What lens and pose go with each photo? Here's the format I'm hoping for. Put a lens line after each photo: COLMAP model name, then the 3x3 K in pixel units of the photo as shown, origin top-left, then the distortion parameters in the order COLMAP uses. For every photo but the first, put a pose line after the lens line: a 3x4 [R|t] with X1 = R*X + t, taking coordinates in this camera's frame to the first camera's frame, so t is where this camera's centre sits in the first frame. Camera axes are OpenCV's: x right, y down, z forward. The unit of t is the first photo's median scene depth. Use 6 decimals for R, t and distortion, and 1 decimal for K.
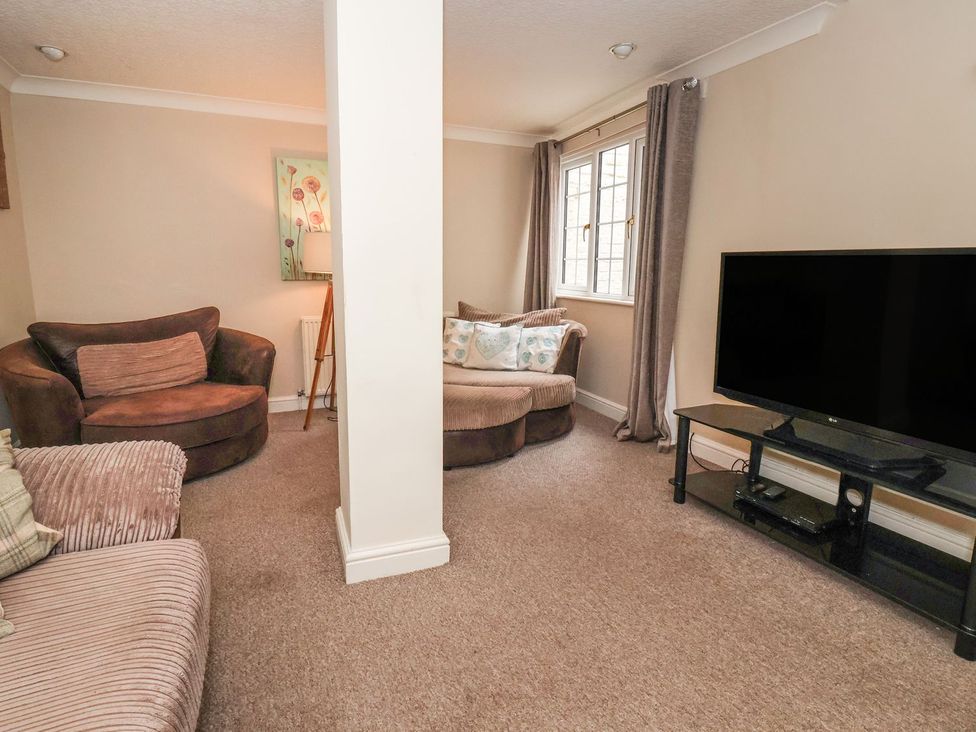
lens RADIAL K [[520.8, 0, 482.7], [0, 520.8, 338.3], [0, 0, 1]] dist [0.026956, 0.000027]
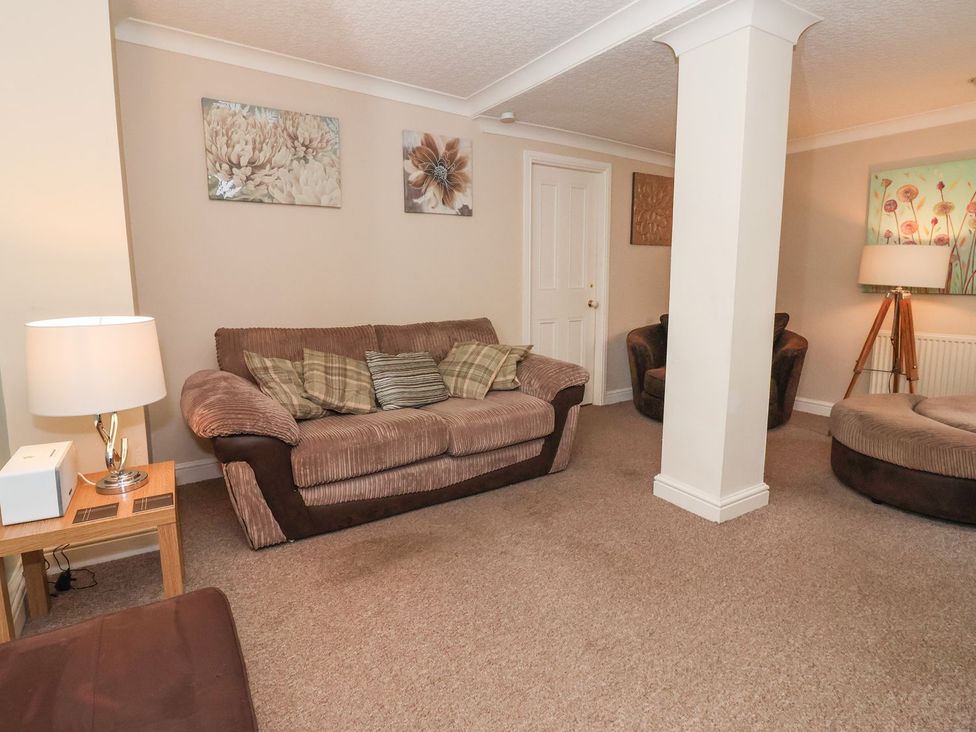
lens RADIAL K [[517.9, 0, 489.4], [0, 517.9, 341.8], [0, 0, 1]] dist [-0.001238, -0.000429]
pose [[0.188050, 0.115522, -0.975342, 0.482305], [-0.131375, 0.987093, 0.091584, -0.013263], [0.973333, 0.110913, 0.200800, 0.100043]]
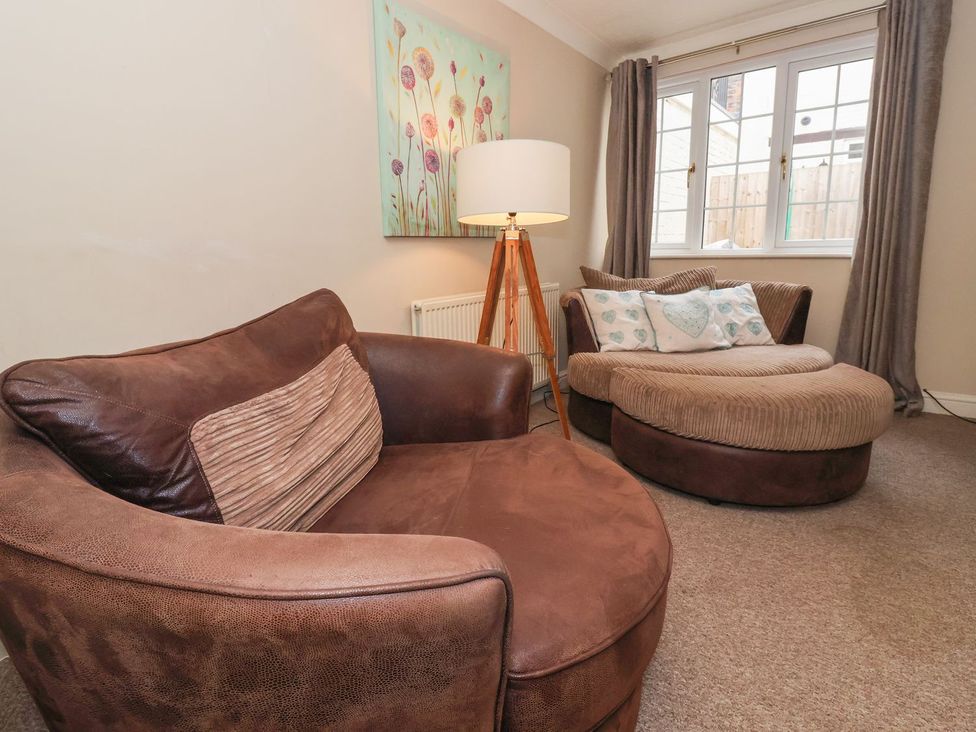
lens RADIAL K [[520.8, 0, 482.7], [0, 520.8, 338.3], [0, 0, 1]] dist [0.026956, 0.000027]
pose [[0.865297, -0.108894, 0.489289, -0.582409], [0.098416, 0.994026, 0.047180, -0.021600], [-0.491504, 0.007330, 0.870845, 0.484511]]
